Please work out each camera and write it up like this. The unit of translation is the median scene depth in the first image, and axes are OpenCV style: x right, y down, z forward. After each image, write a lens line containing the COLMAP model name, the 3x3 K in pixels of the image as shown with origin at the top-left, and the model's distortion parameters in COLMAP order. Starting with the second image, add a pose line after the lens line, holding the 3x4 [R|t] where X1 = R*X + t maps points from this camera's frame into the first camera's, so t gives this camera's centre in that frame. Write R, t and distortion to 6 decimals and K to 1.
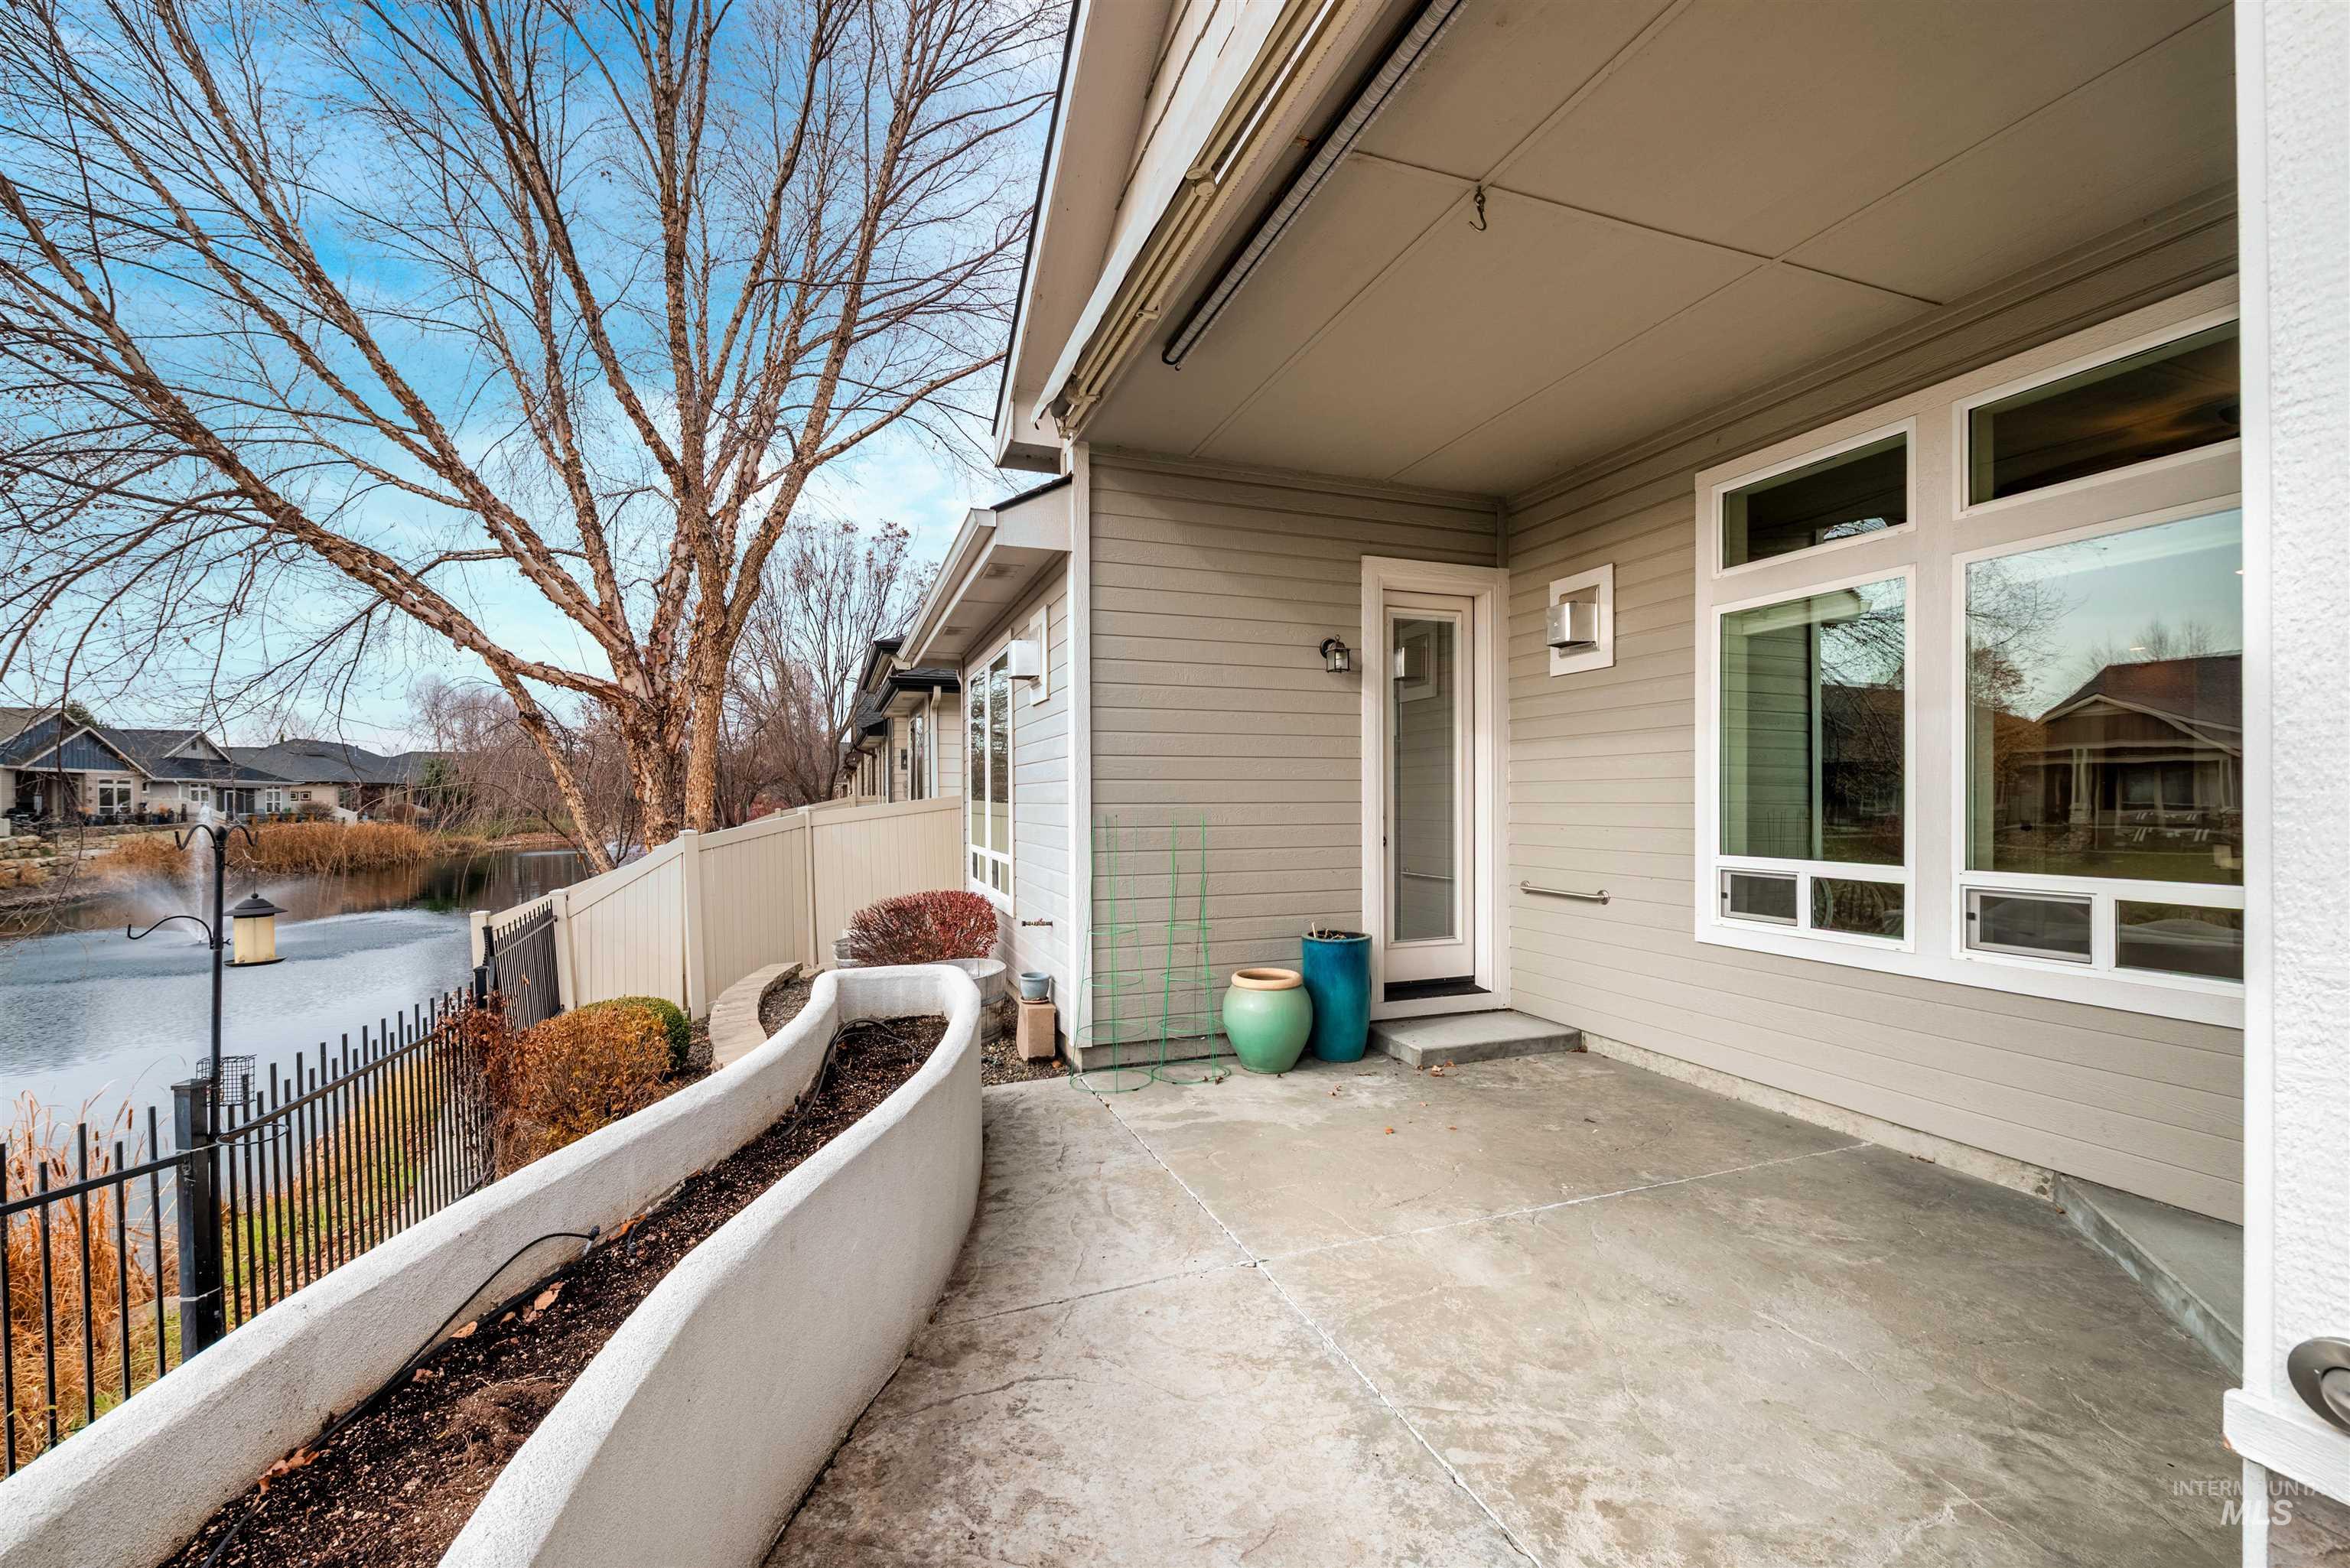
lens RADIAL K [[955.4, 0, 1174.5], [0, 955.4, 806.7], [0, 0, 1]] dist [-0.003526, -0.000665]
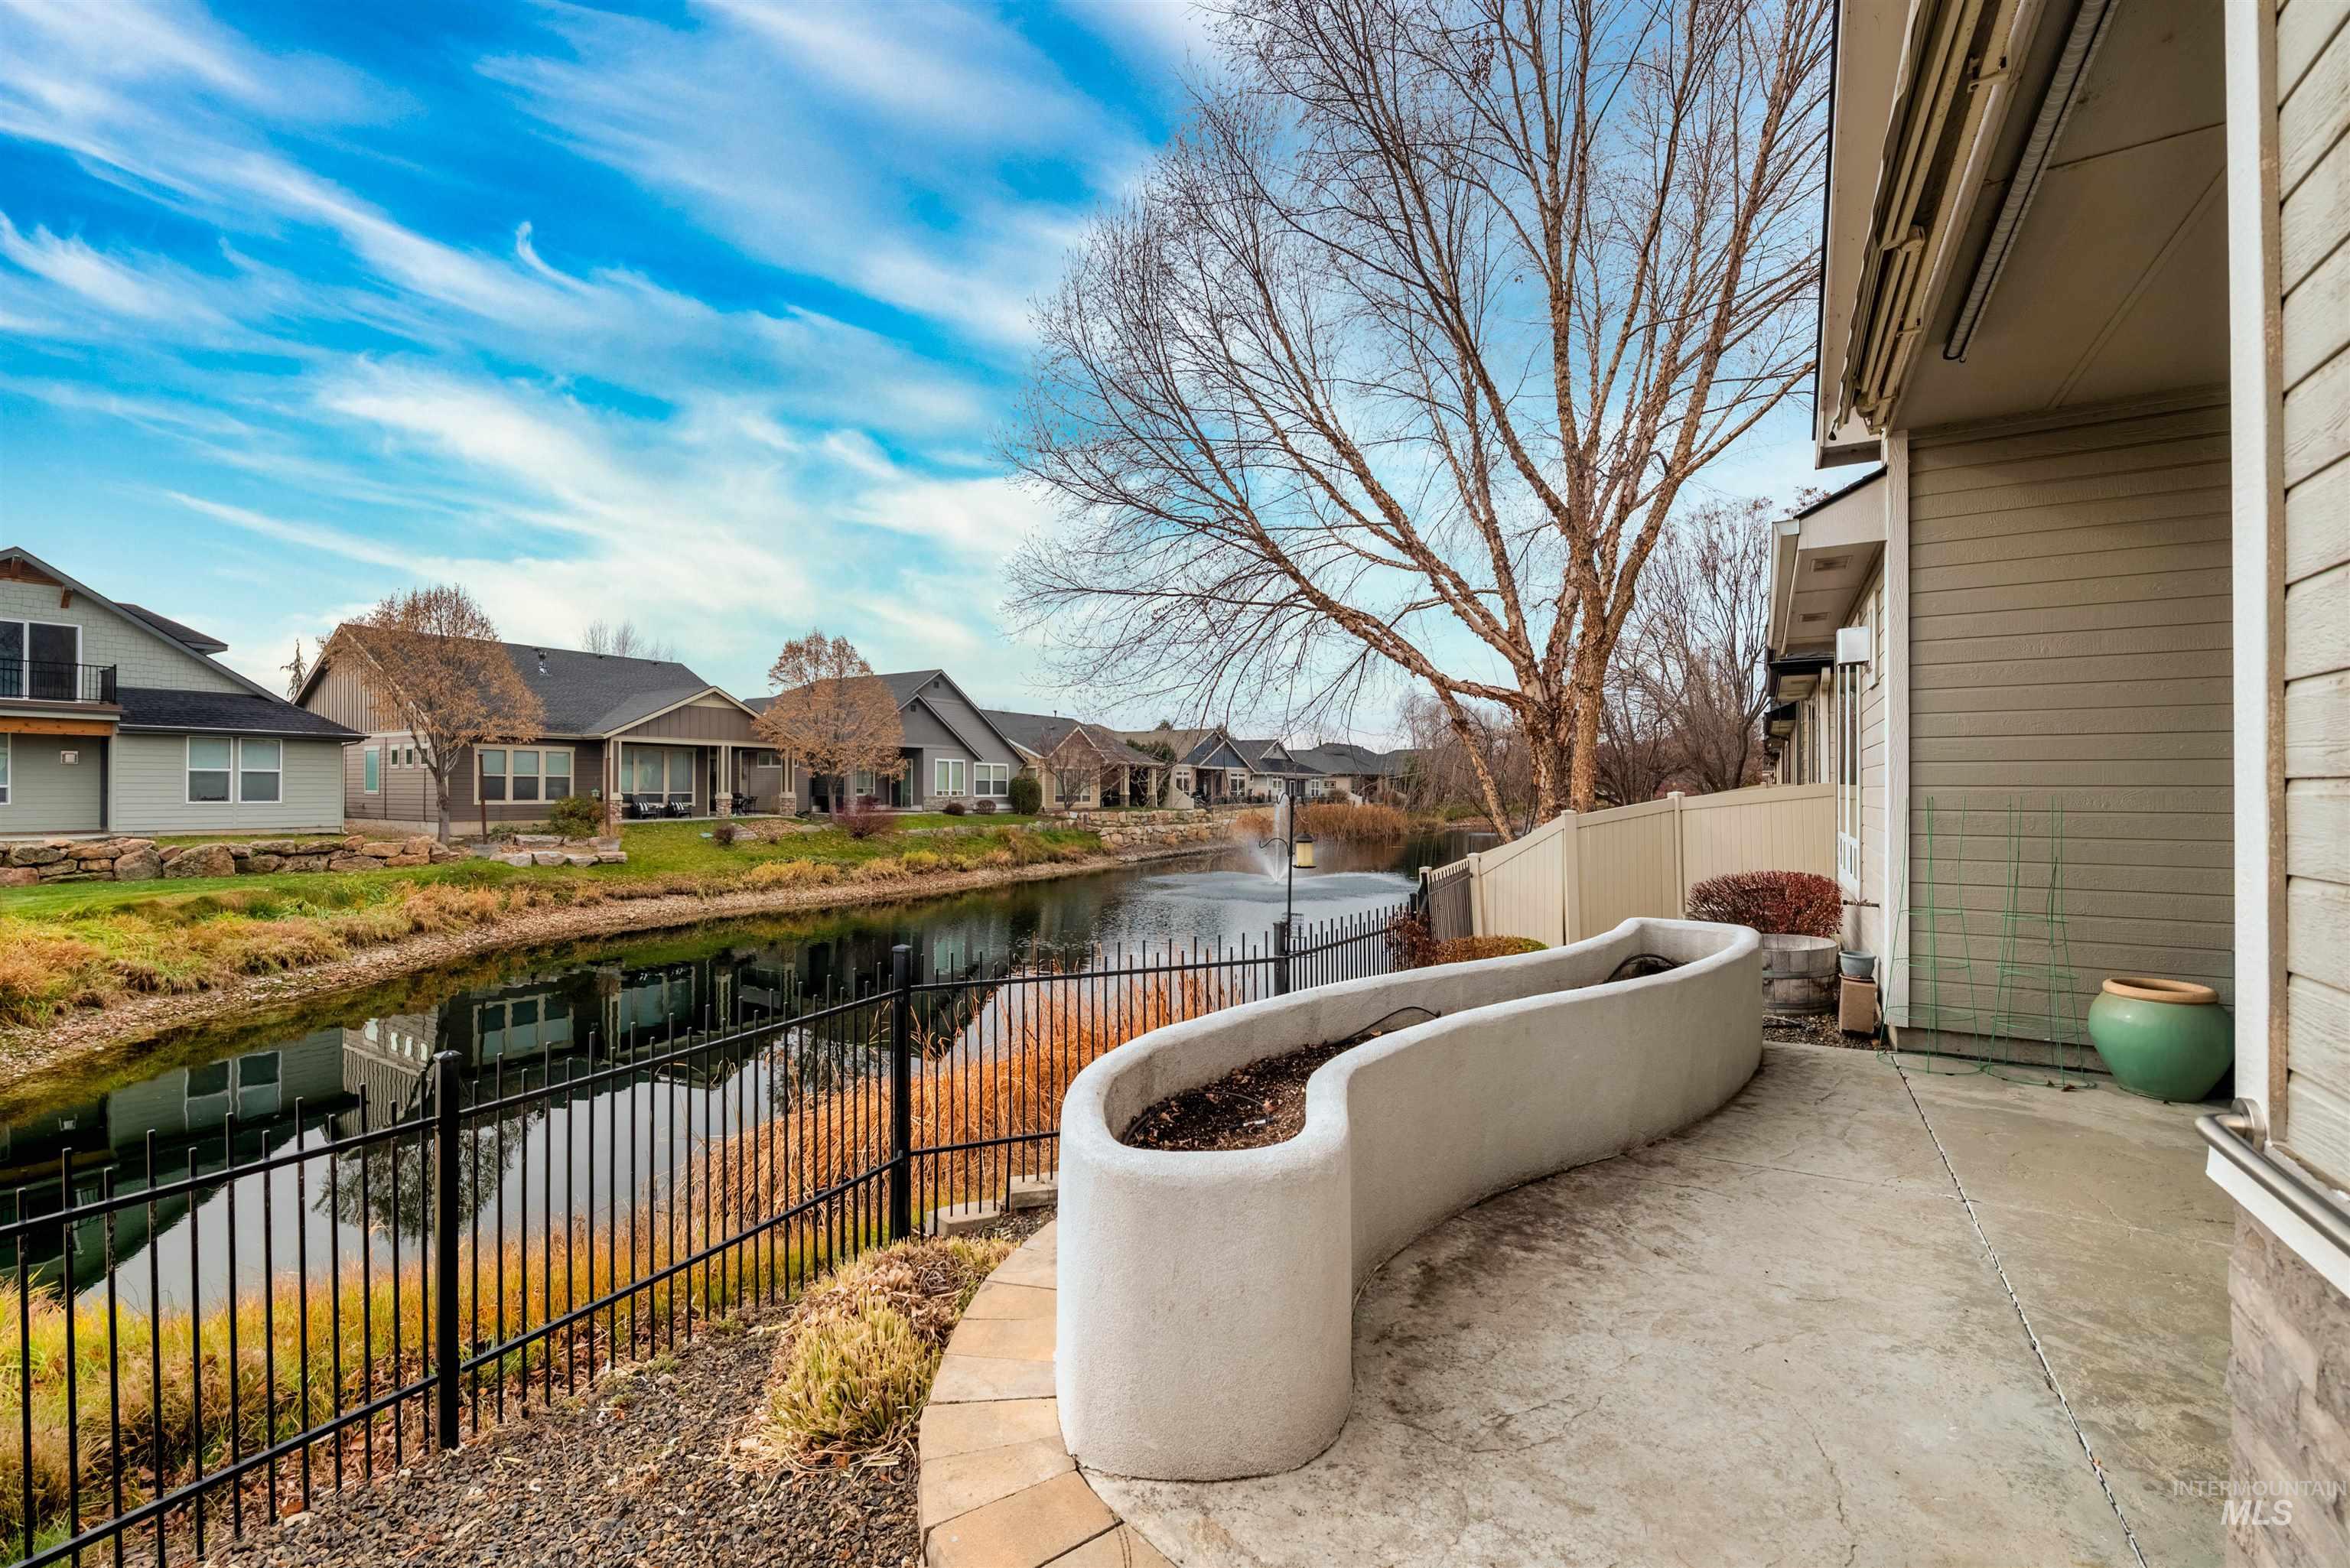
lens RADIAL K [[943.6, 0, 1177.3], [0, 943.6, 791.5], [0, 0, 1]] dist [-0.010555, -0.000116]
pose [[0.619061, 0.007155, -0.785310, 0.136780], [-0.011000, 0.999939, 0.000440, 0.007048], [0.785266, 0.008366, 0.619102, -0.141439]]
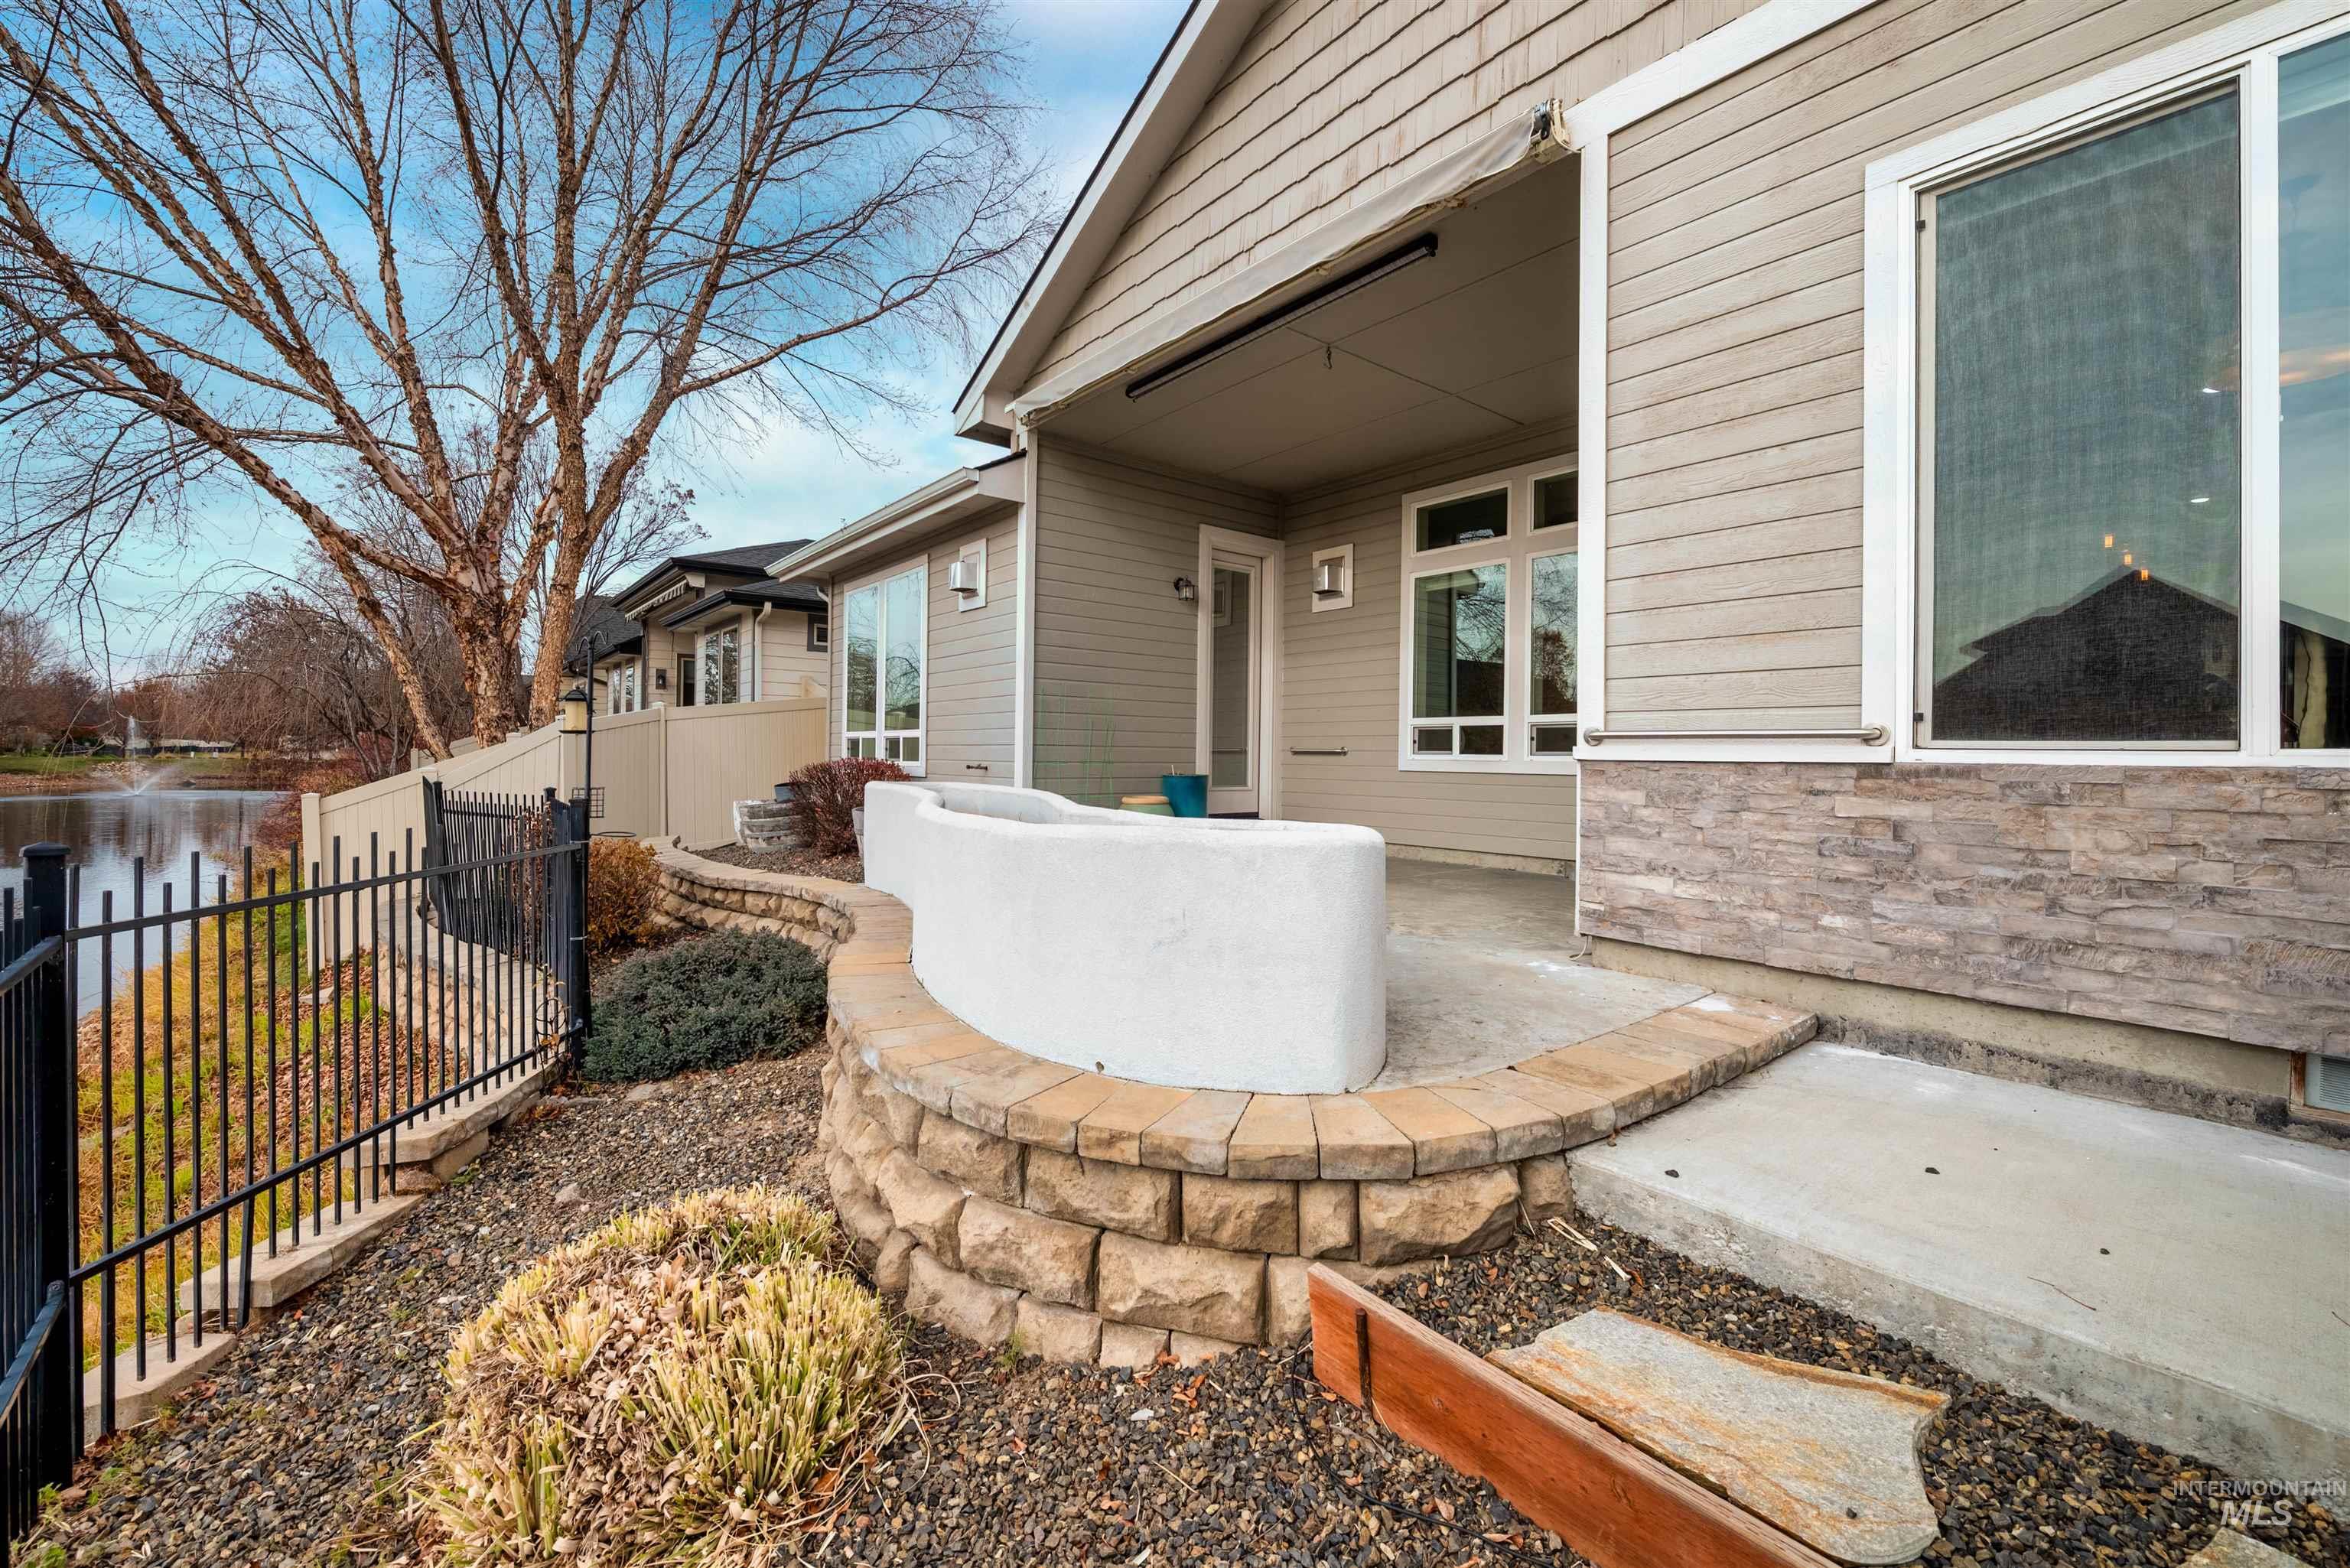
lens RADIAL K [[954.8, 0, 1173.2], [0, 954.8, 767.6], [0, 0, 1]] dist [-0.009677, -0.000104]
pose [[0.944847, 0.010062, 0.327357, -0.249464], [-0.011655, 0.999928, 0.002905, 0.087270], [-0.327305, -0.006561, 0.944896, -0.303397]]
